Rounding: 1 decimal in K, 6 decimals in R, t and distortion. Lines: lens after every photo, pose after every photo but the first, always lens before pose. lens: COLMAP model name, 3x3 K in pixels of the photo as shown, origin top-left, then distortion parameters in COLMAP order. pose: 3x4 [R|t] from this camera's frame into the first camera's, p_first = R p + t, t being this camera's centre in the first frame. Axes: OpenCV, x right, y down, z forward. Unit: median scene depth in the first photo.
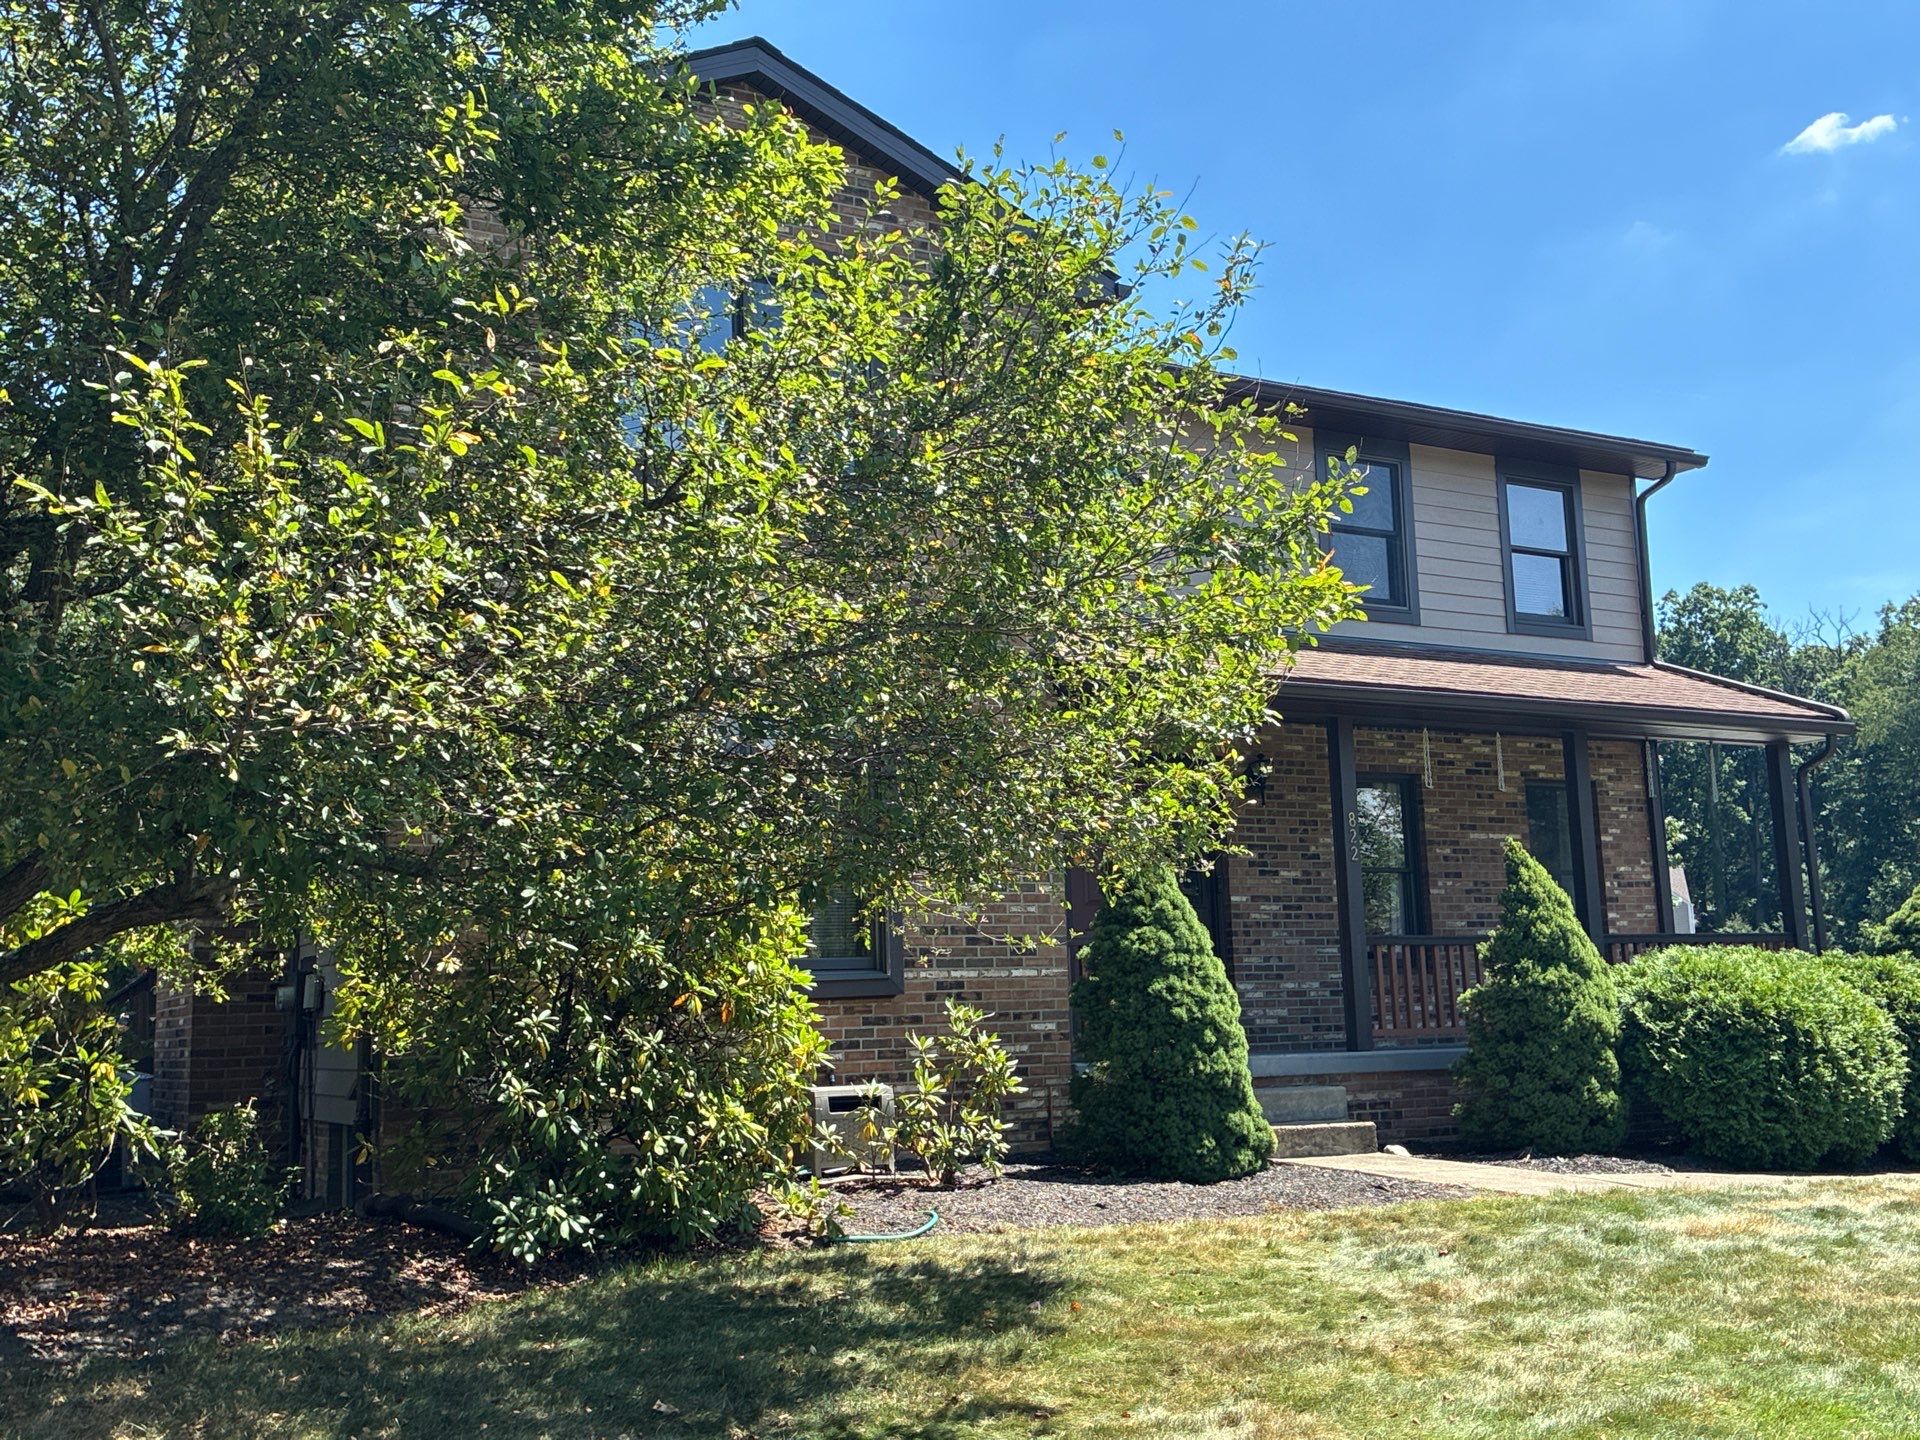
lens RADIAL K [[1878.6, 0, 923.4], [0, 1878.6, 727.7], [0, 0, 1]] dist [-0.008984, 0.000000]
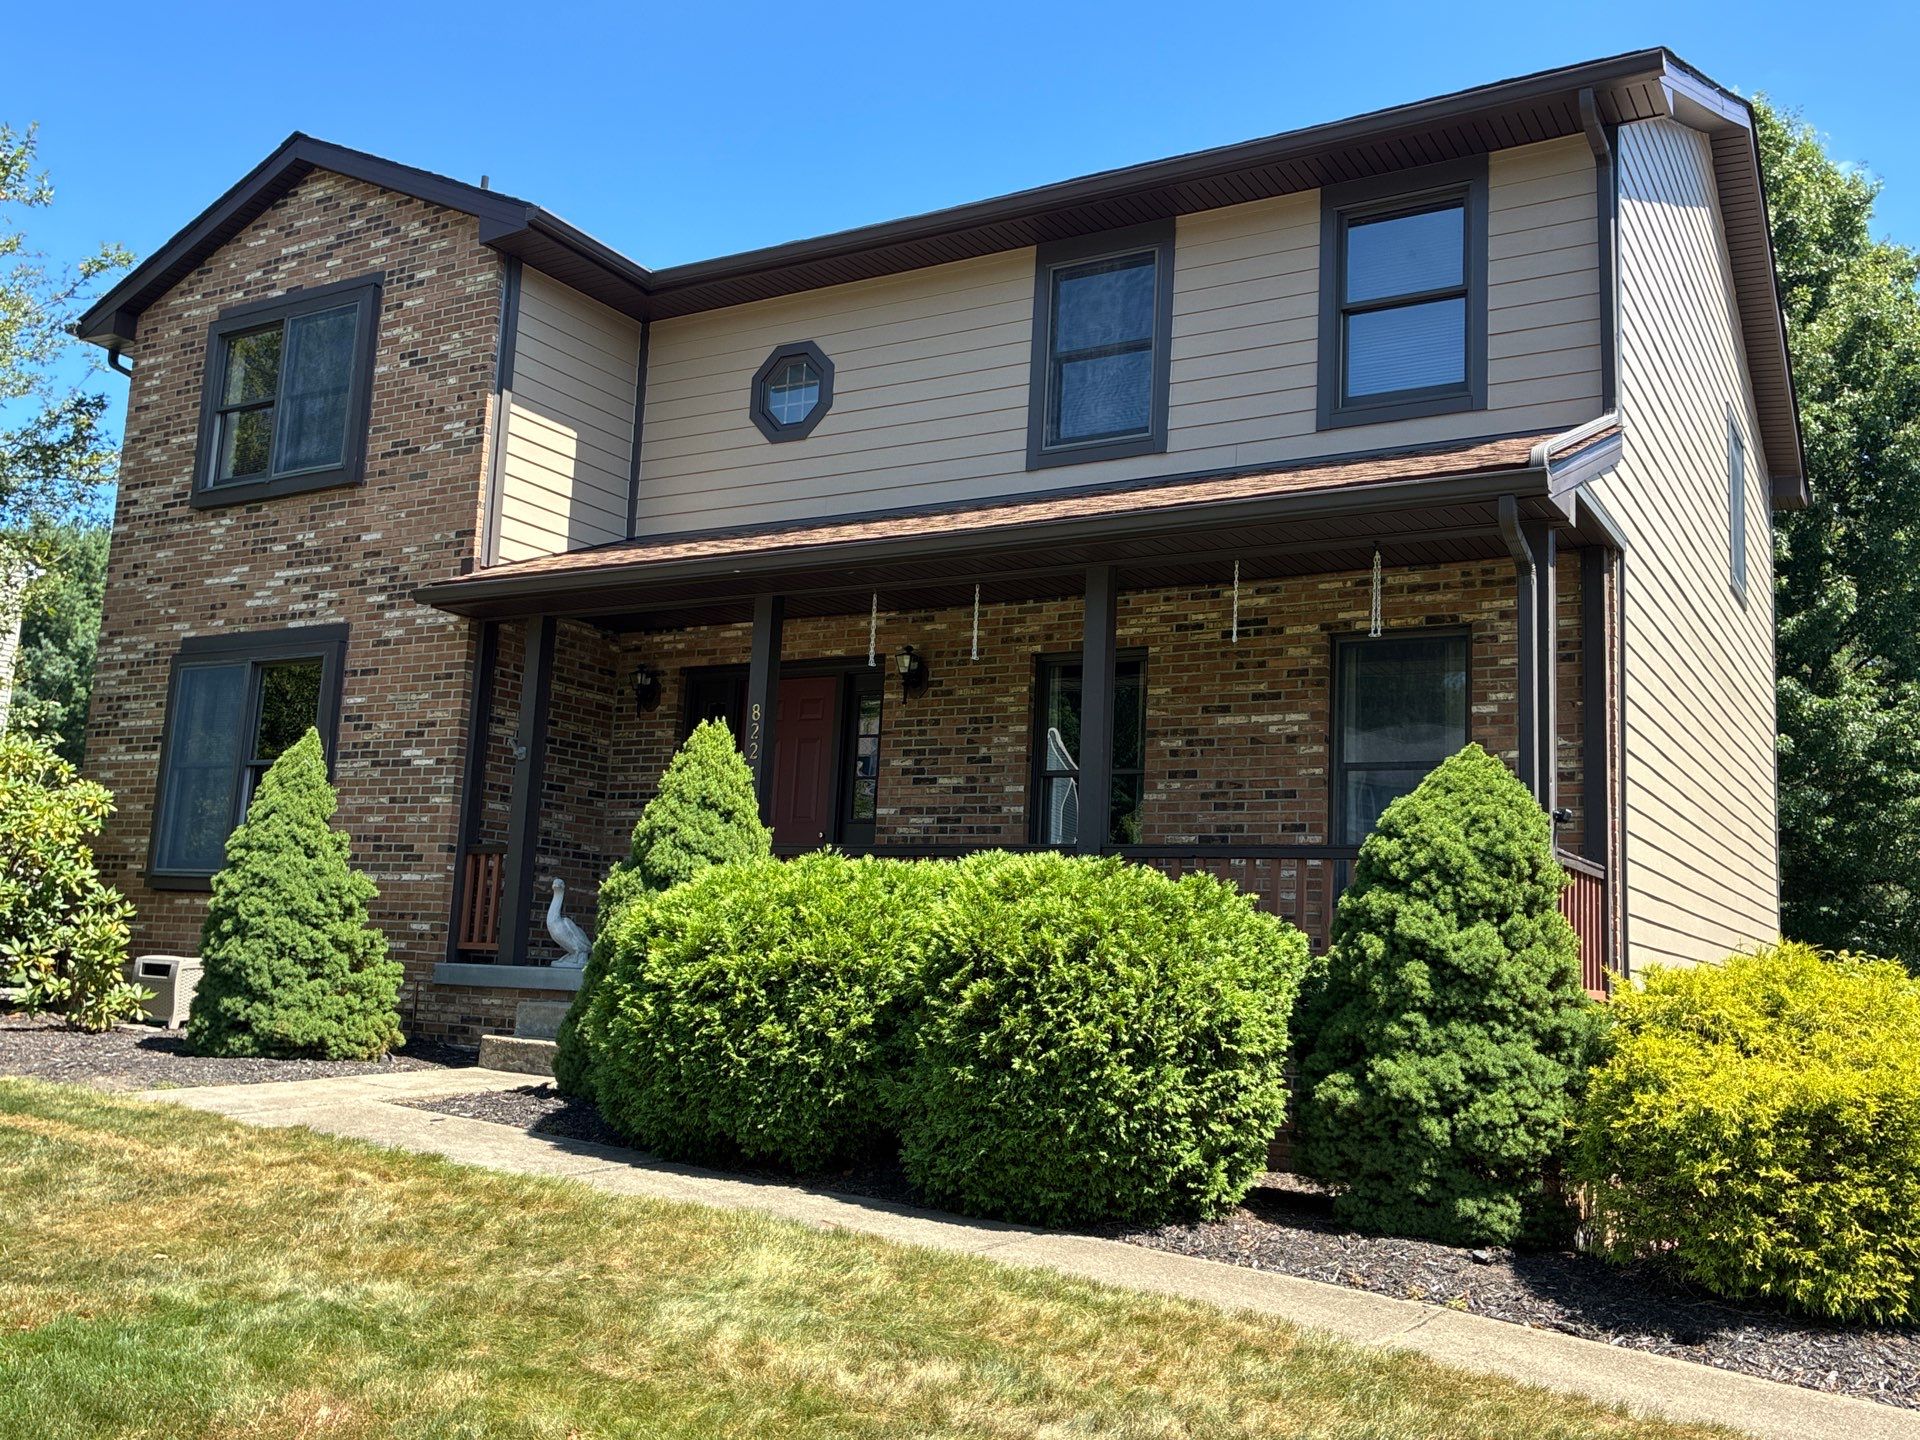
lens RADIAL K [[1684.3, 0, 968.1], [0, 1684.3, 726.1], [0, 0, 1]] dist [0.057912, -0.104863]
pose [[0.527645, -0.074343, -0.846205, 1.197160], [0.070375, 0.996564, -0.043670, 0.122106], [0.846545, -0.036509, 0.531064, 0.843088]]
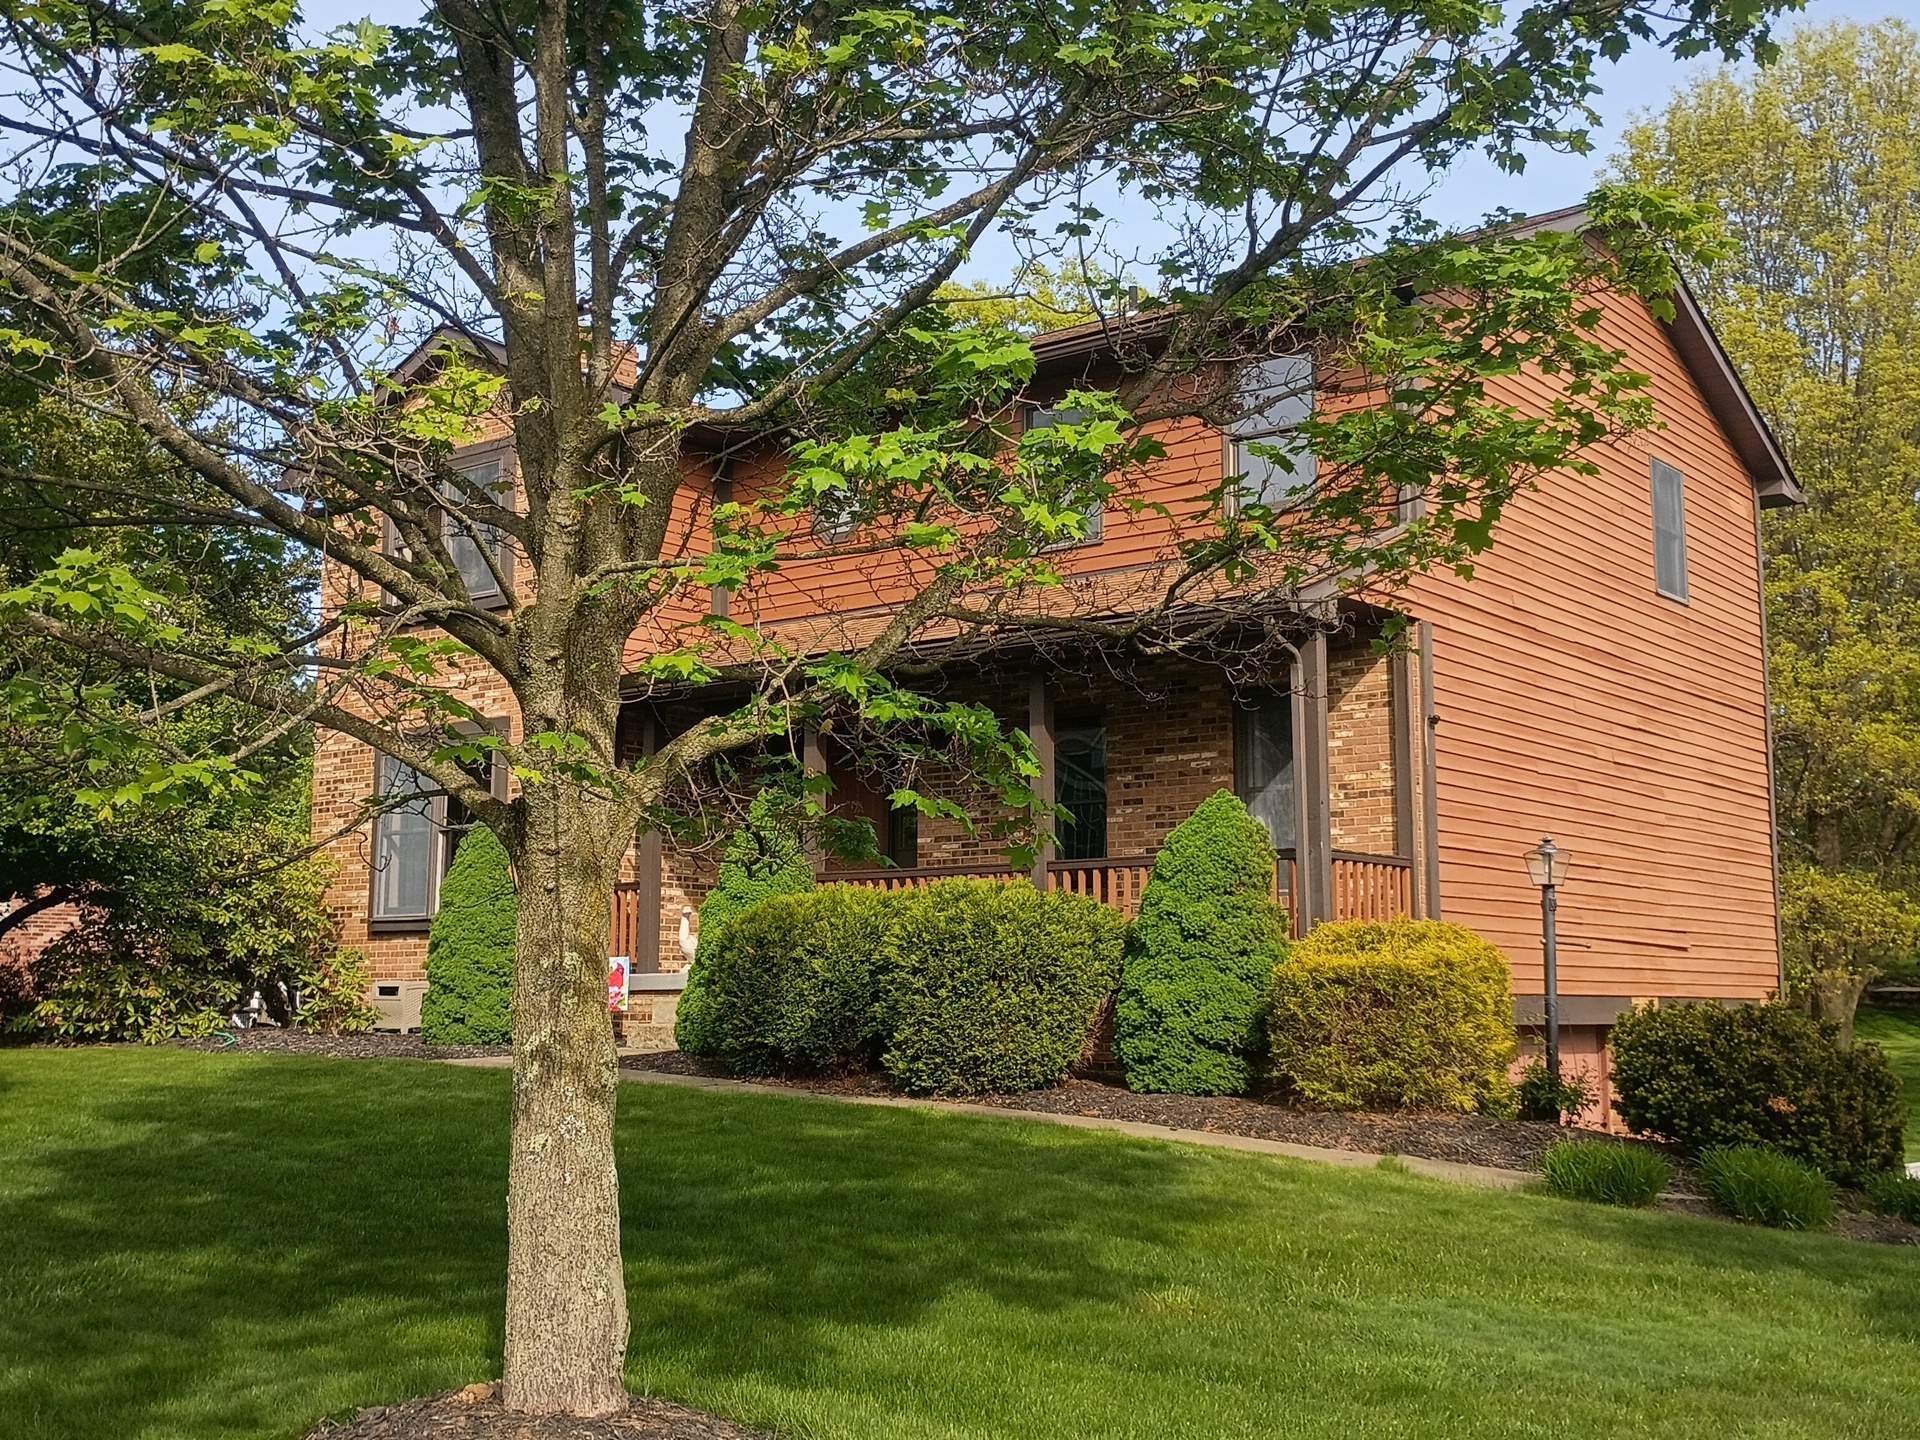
lens RADIAL K [[2123.6, 0, 952.0], [0, 2123.6, 703.0], [0, 0, 1]] dist [0.054556, 0.000000]
pose [[0.407945, -0.102663, -0.907216, 1.865227], [0.128956, 0.990176, -0.054063, 0.111087], [0.903854, -0.094936, 0.417176, 0.671506]]
